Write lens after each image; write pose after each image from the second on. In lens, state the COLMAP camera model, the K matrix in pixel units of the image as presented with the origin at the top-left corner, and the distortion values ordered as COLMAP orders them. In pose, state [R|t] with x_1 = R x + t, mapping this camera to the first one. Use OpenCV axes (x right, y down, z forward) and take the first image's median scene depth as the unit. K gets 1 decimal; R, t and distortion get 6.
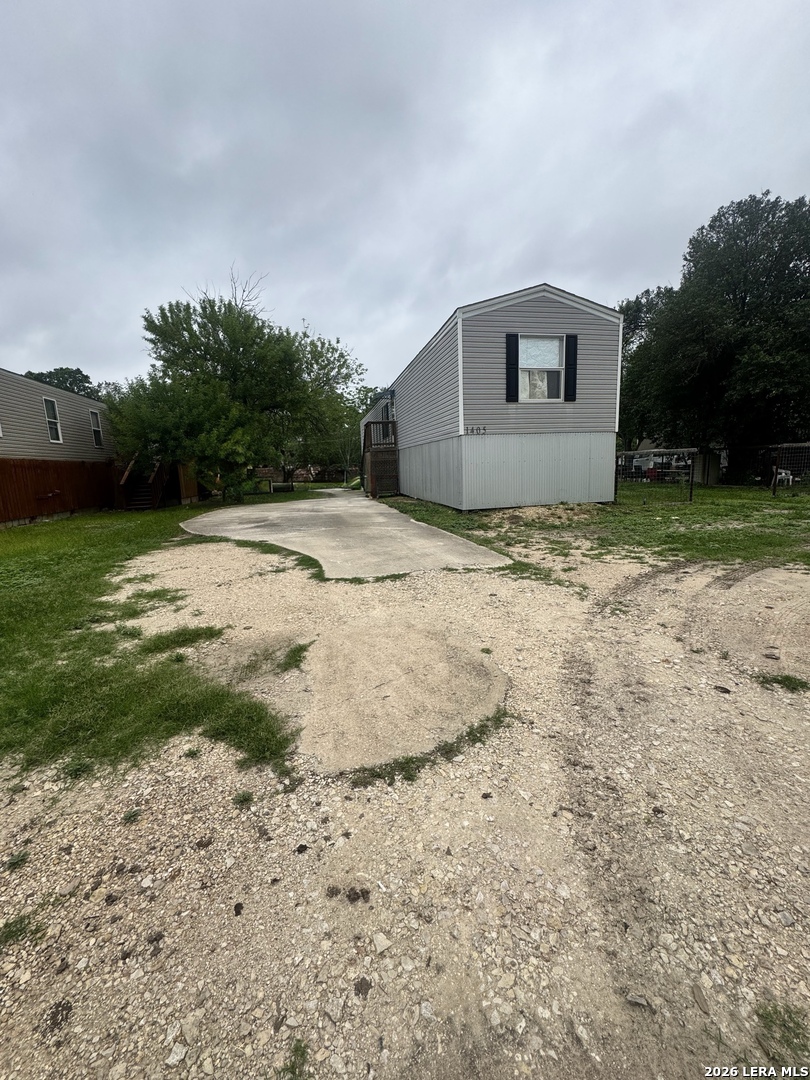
lens RADIAL K [[433.4, 0, 407.7], [0, 433.4, 539.7], [0, 0, 1]] dist [0.000087, 0.000000]
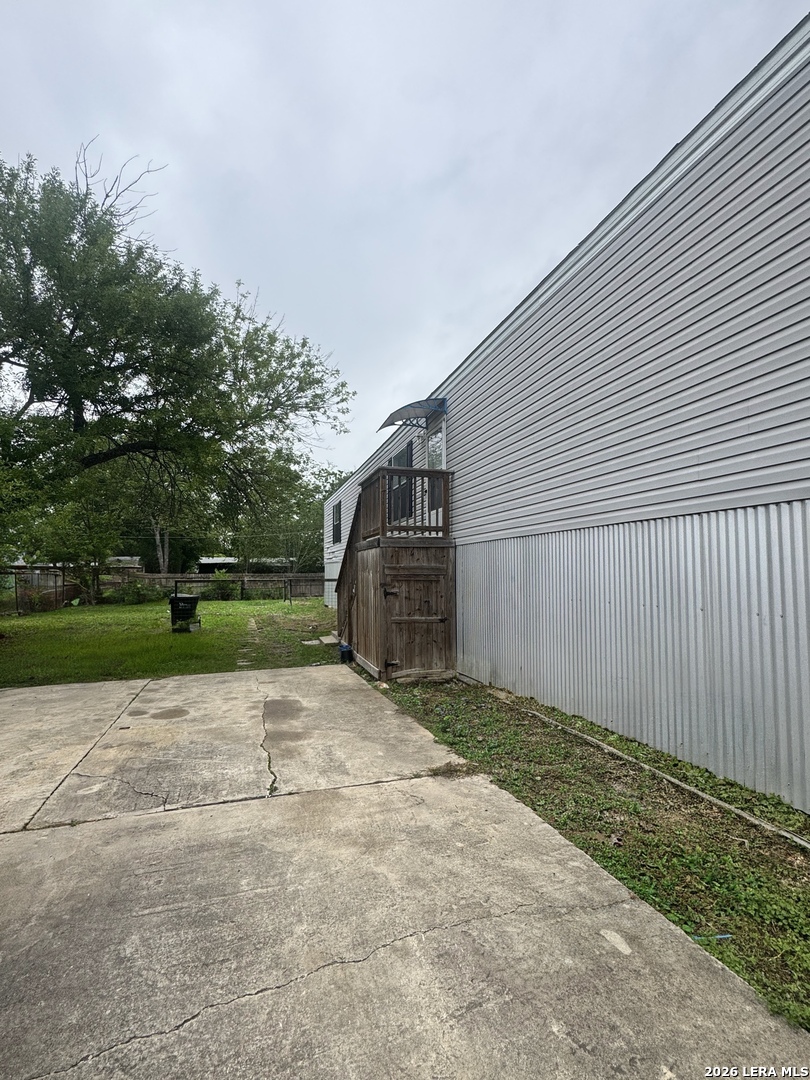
lens RADIAL K [[496.7, 0, 405.6], [0, 496.7, 540.3], [0, 0, 1]] dist [-0.000801, -0.000463]
pose [[0.994901, 0.047784, 0.088814, -0.082824], [-0.025863, 0.972066, -0.233279, -0.091231], [-0.097480, 0.229793, 0.968345, 0.485905]]
